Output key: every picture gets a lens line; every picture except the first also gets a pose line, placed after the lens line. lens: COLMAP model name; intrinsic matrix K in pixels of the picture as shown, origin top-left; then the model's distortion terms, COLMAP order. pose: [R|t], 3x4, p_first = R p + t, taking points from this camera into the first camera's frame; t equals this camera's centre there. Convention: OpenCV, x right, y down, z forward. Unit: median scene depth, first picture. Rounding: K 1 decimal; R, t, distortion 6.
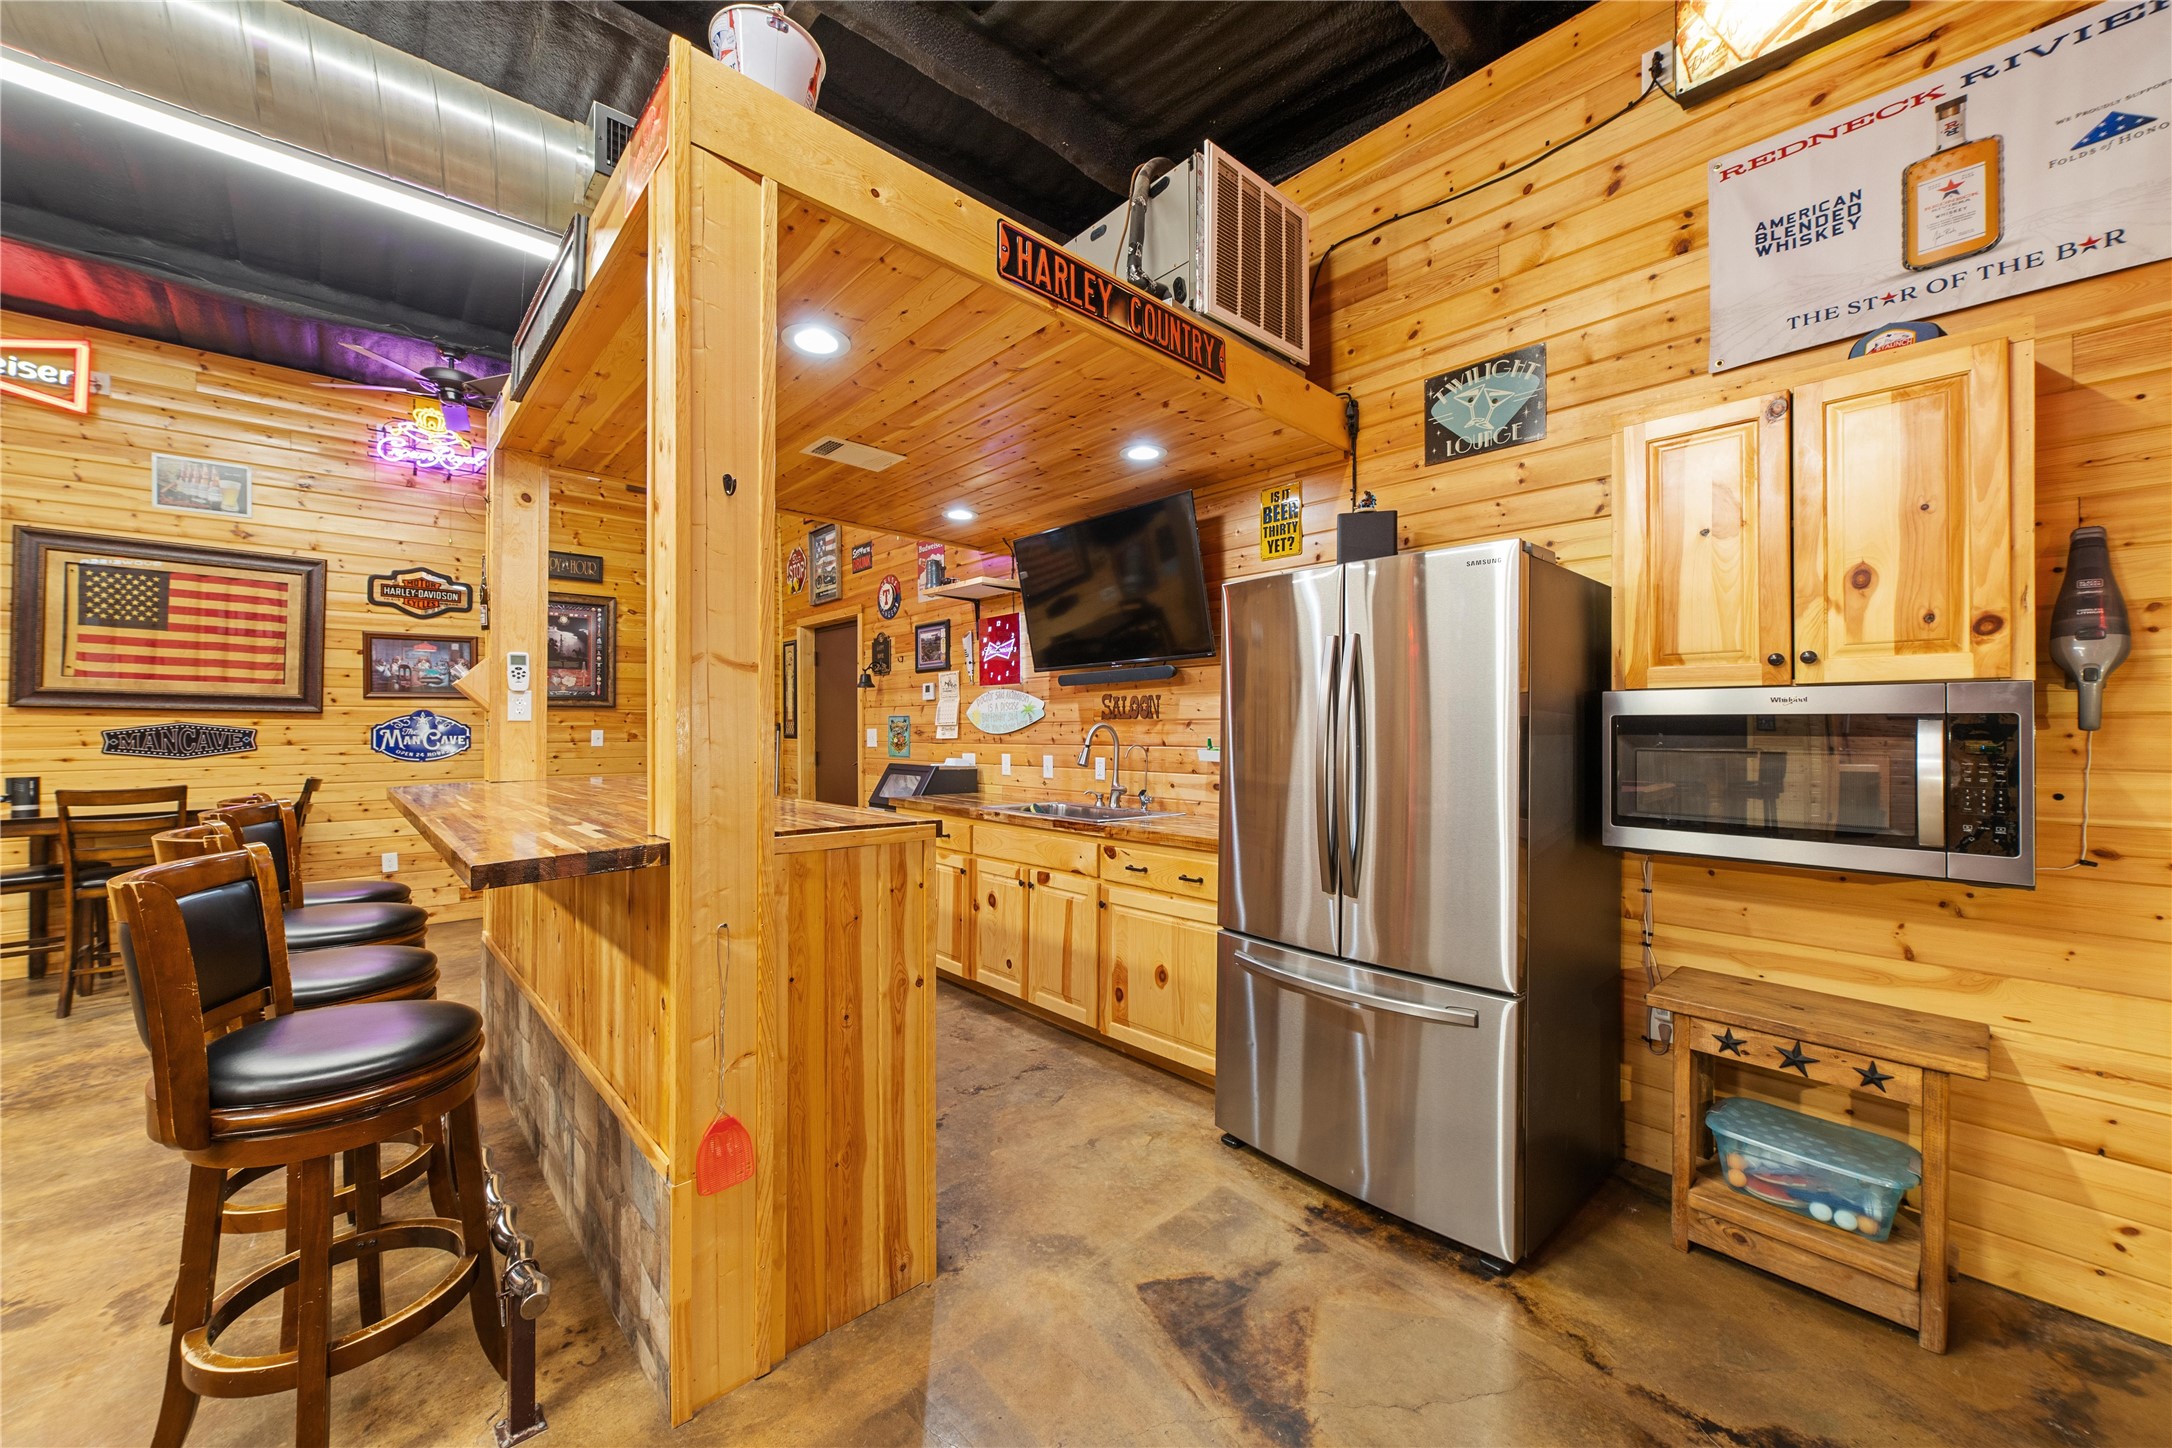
lens RADIAL K [[824.2, 0, 1080.0], [0, 824.2, 720.4], [0, 0, 1]] dist [-0.005839, 0.002857]
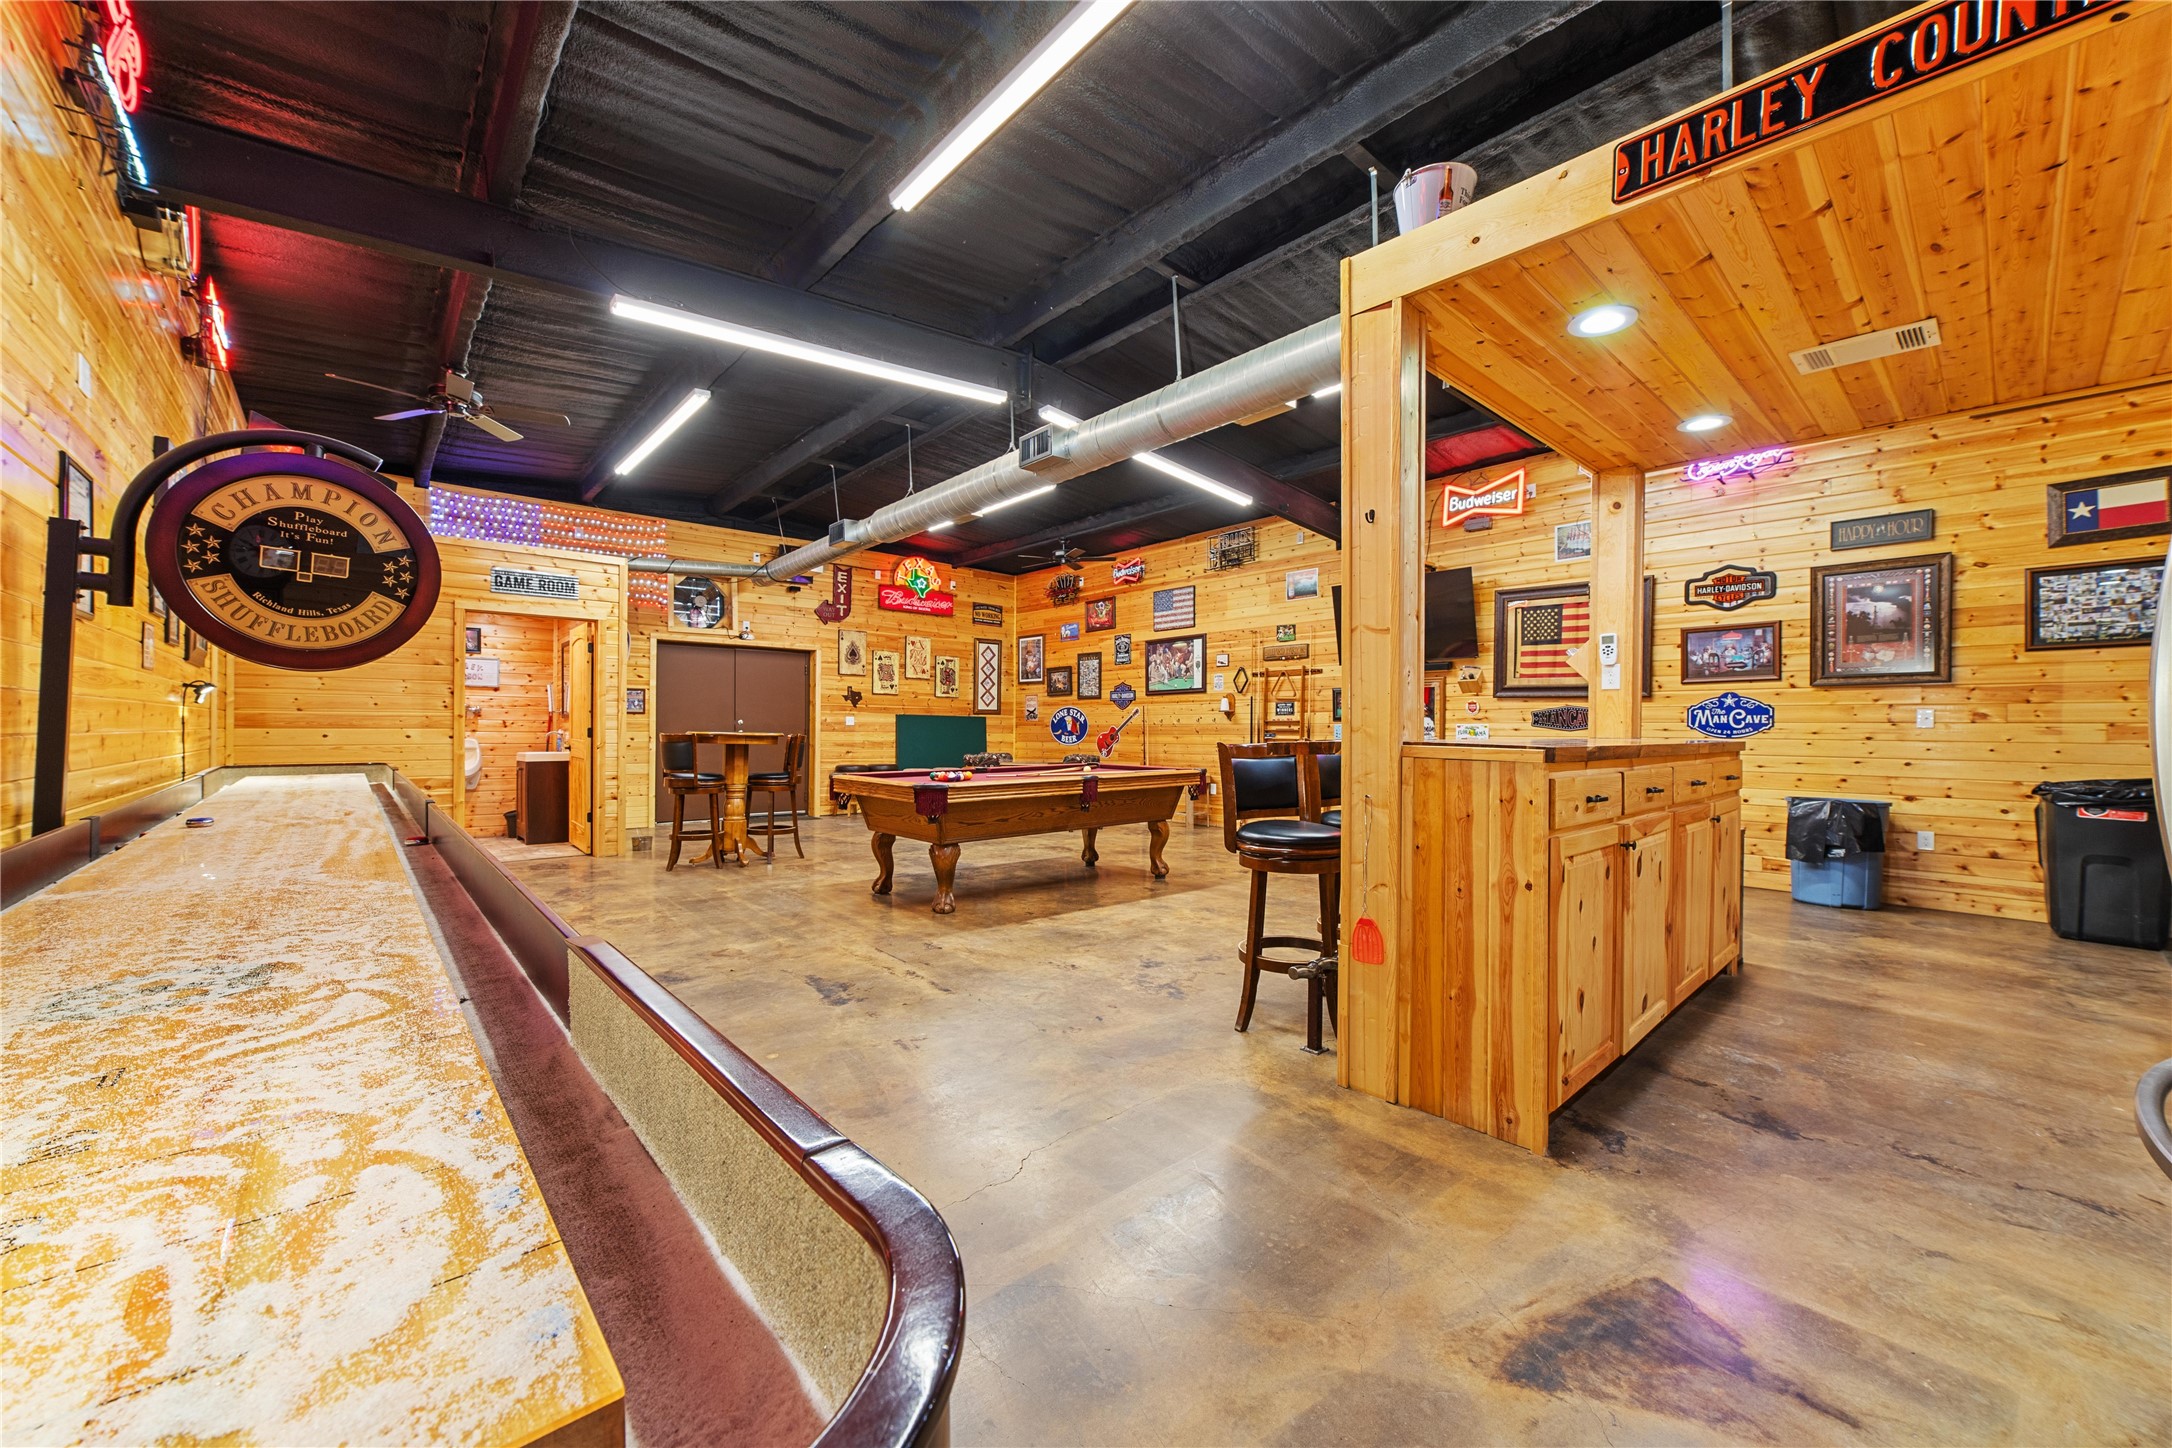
lens RADIAL K [[824.2, 0, 1085.3], [0, 824.2, 727.7], [0, 0, 1]] dist [-0.005839, 0.002857]
pose [[-0.013310, 0.003281, -0.999906, 0.430986], [-0.000209, 0.999995, 0.003284, 0.041858], [0.999911, 0.000253, -0.013309, 0.178601]]
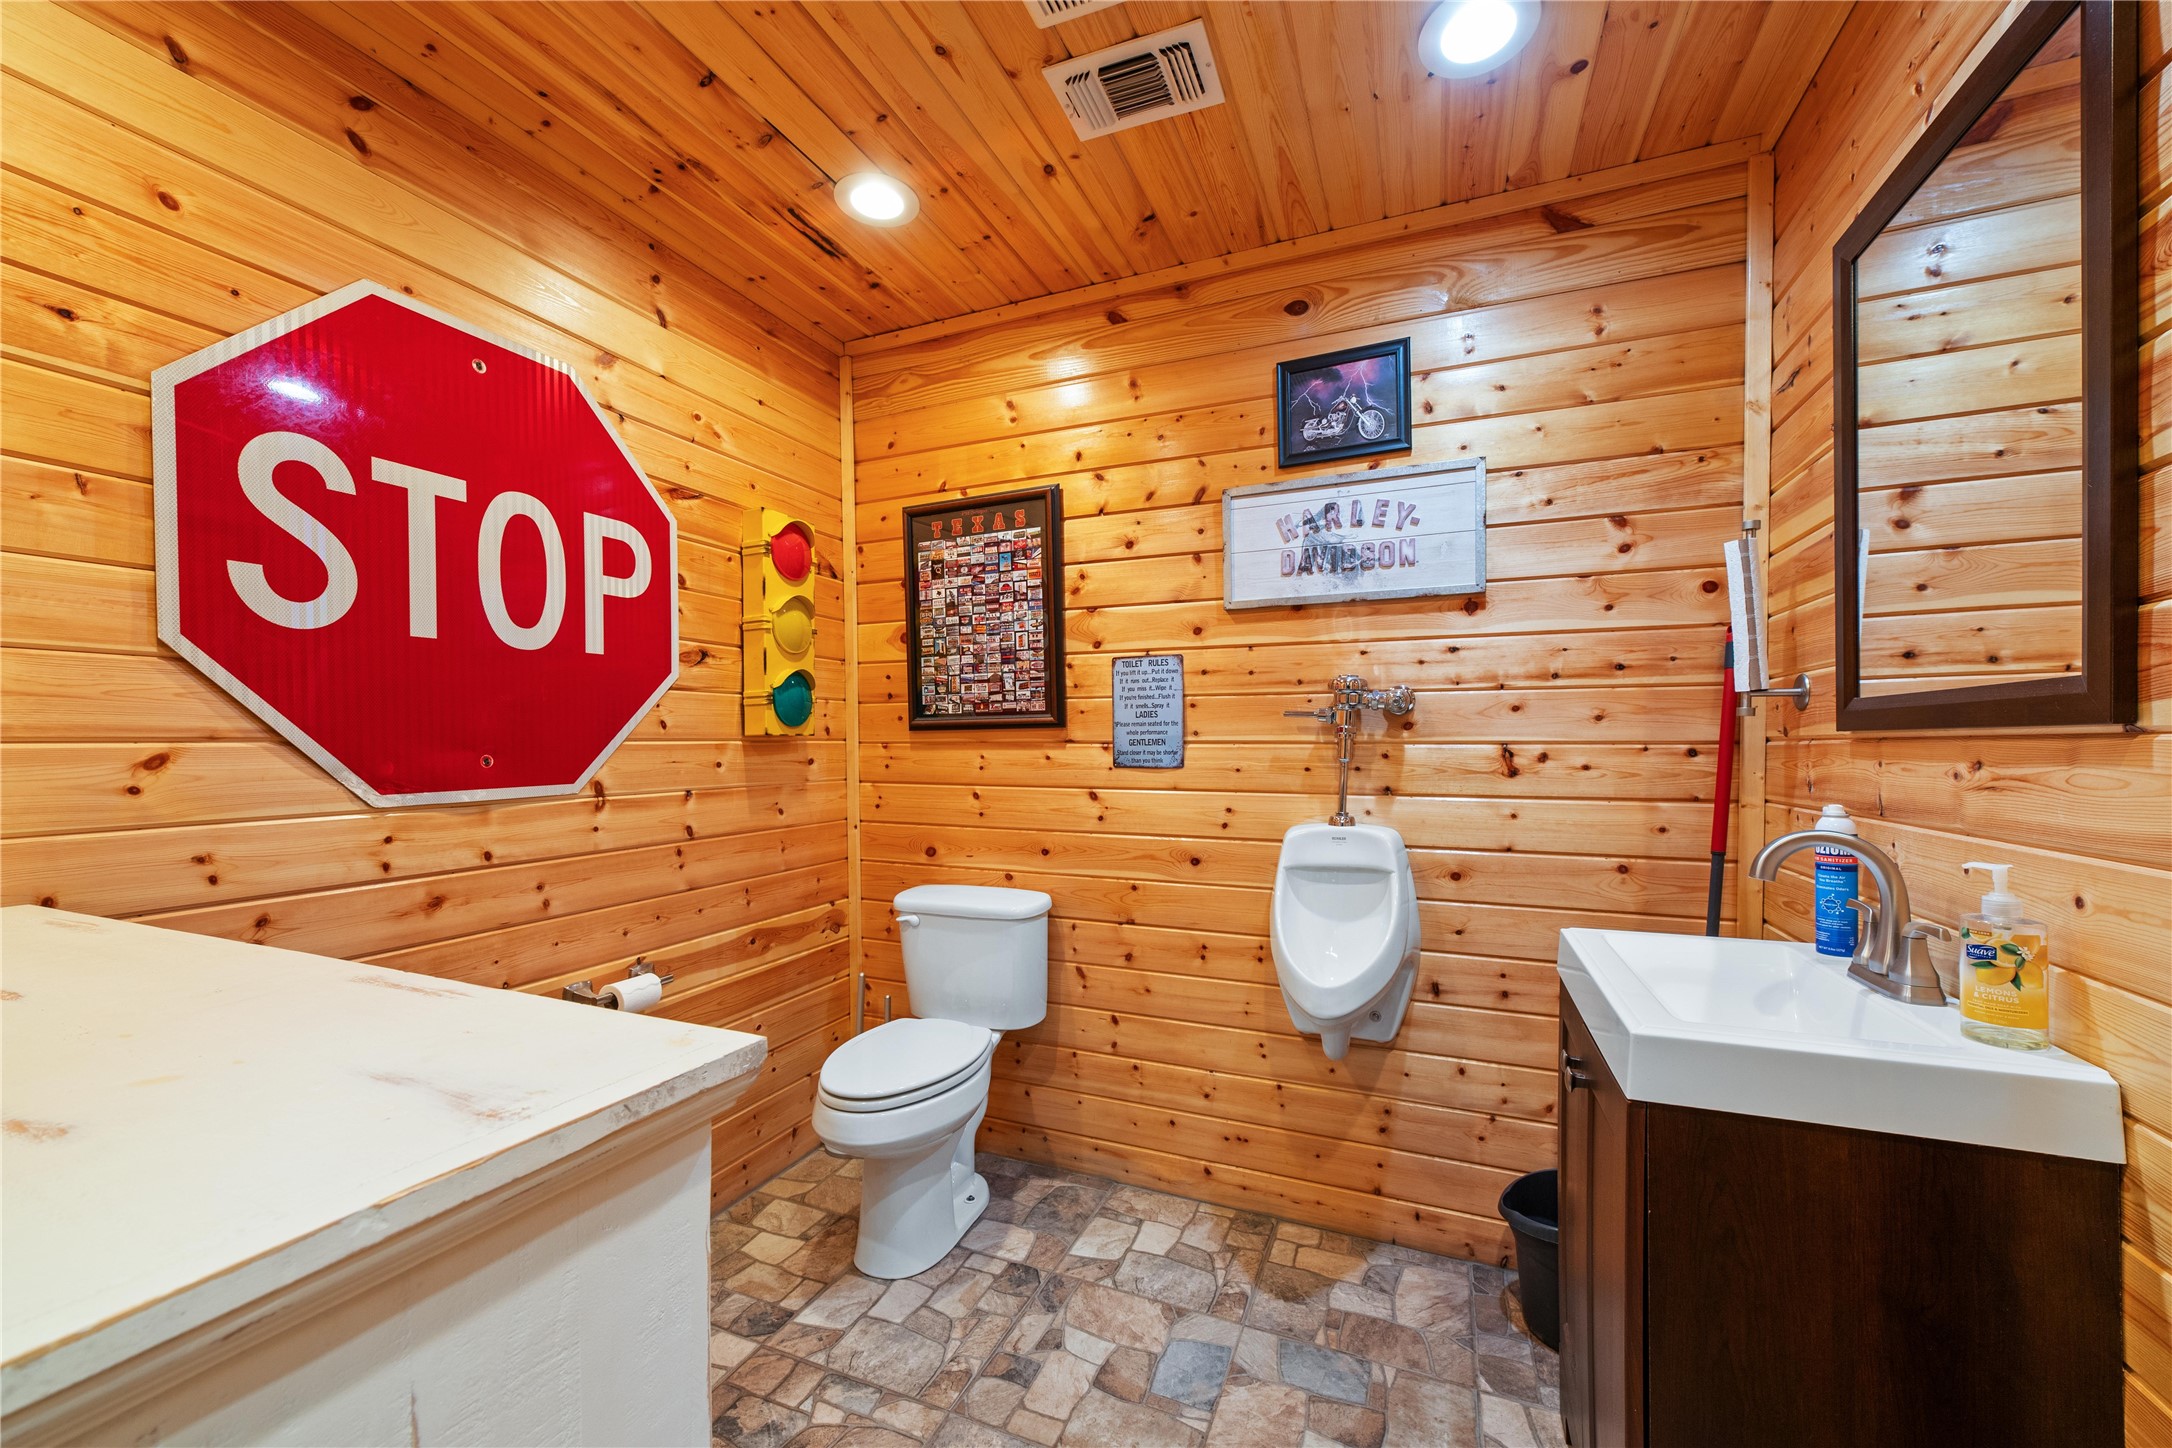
lens RADIAL K [[824.2, 0, 1083.2], [0, 824.2, 758.6], [0, 0, 1]] dist [-0.005839, 0.002857]
pose [[-0.910199, 0.011993, -0.413998, -1.179587], [0.011523, 0.999927, 0.003633, 0.034811], [0.414011, -0.001464, -0.910271, -0.968358]]
